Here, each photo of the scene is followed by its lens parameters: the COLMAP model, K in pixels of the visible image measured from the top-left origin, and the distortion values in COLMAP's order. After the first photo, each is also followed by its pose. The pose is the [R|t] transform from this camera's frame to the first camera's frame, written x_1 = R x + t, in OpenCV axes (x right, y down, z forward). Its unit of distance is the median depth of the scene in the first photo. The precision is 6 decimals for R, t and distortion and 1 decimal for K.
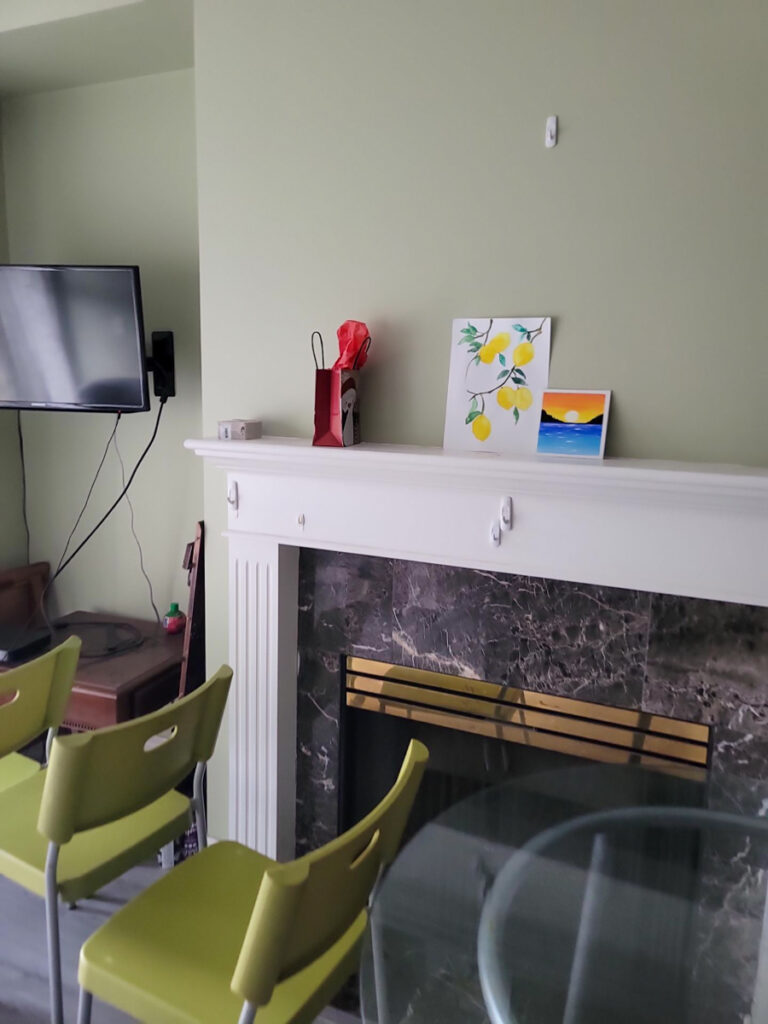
lens RADIAL K [[731.8, 0, 379.5], [0, 731.8, 488.9], [0, 0, 1]] dist [0.077280, -0.053976]
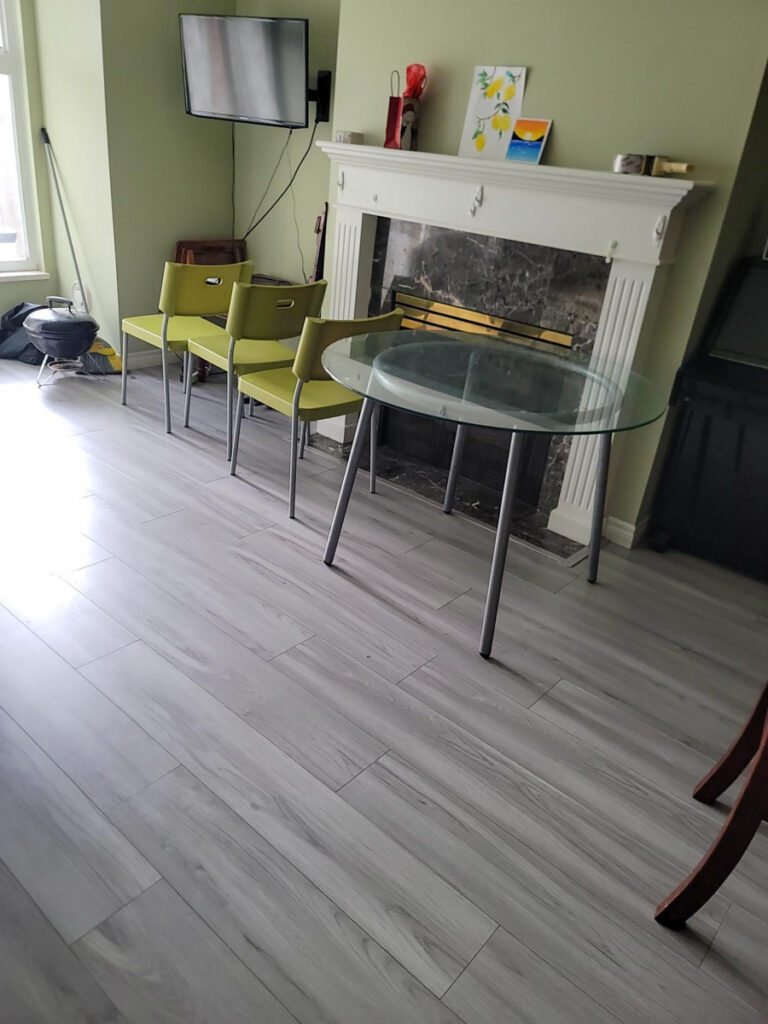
lens RADIAL K [[755.3, 0, 366.9], [0, 755.3, 497.9], [0, 0, 1]] dist [0.065848, -0.001328]
pose [[0.951194, 0.191548, -0.241949, 0.454388], [-0.119410, 0.951424, 0.283785, 0.213183], [0.284554, -0.241043, 0.927862, -0.846583]]
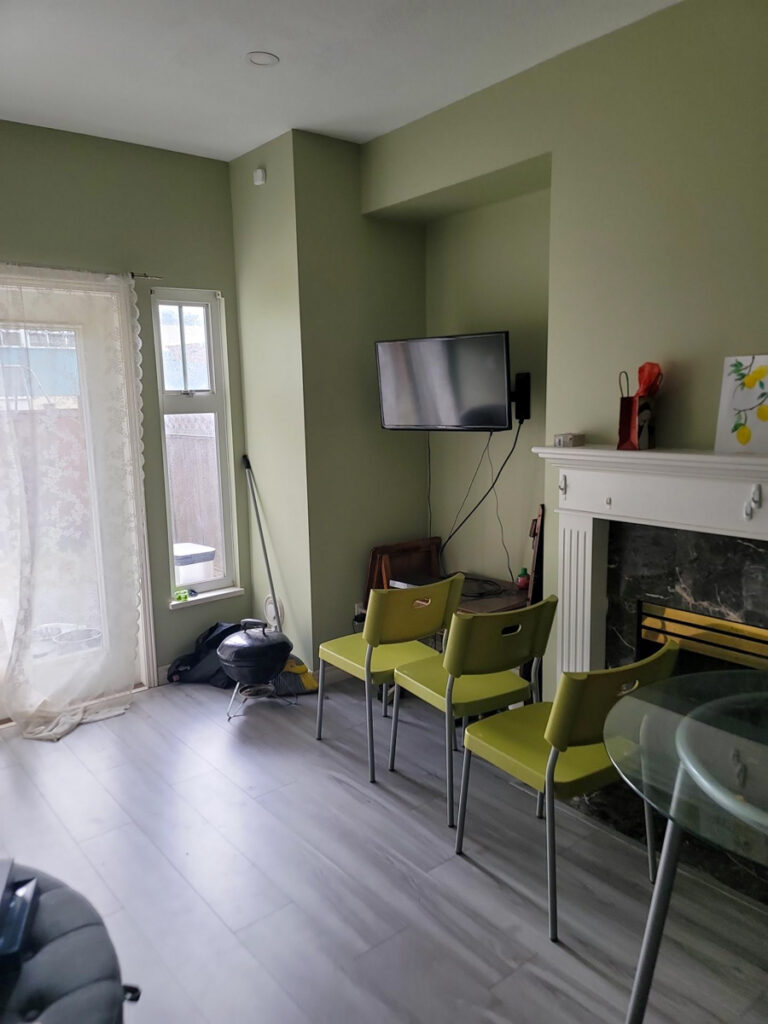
lens RADIAL K [[741.7, 0, 398.5], [0, 741.7, 511.0], [0, 0, 1]] dist [0.085683, -0.054086]
pose [[0.898911, 0.032410, -0.436931, 0.174009], [-0.033418, 0.999427, 0.005382, 0.070660], [0.436855, 0.009763, 0.899479, -0.537322]]
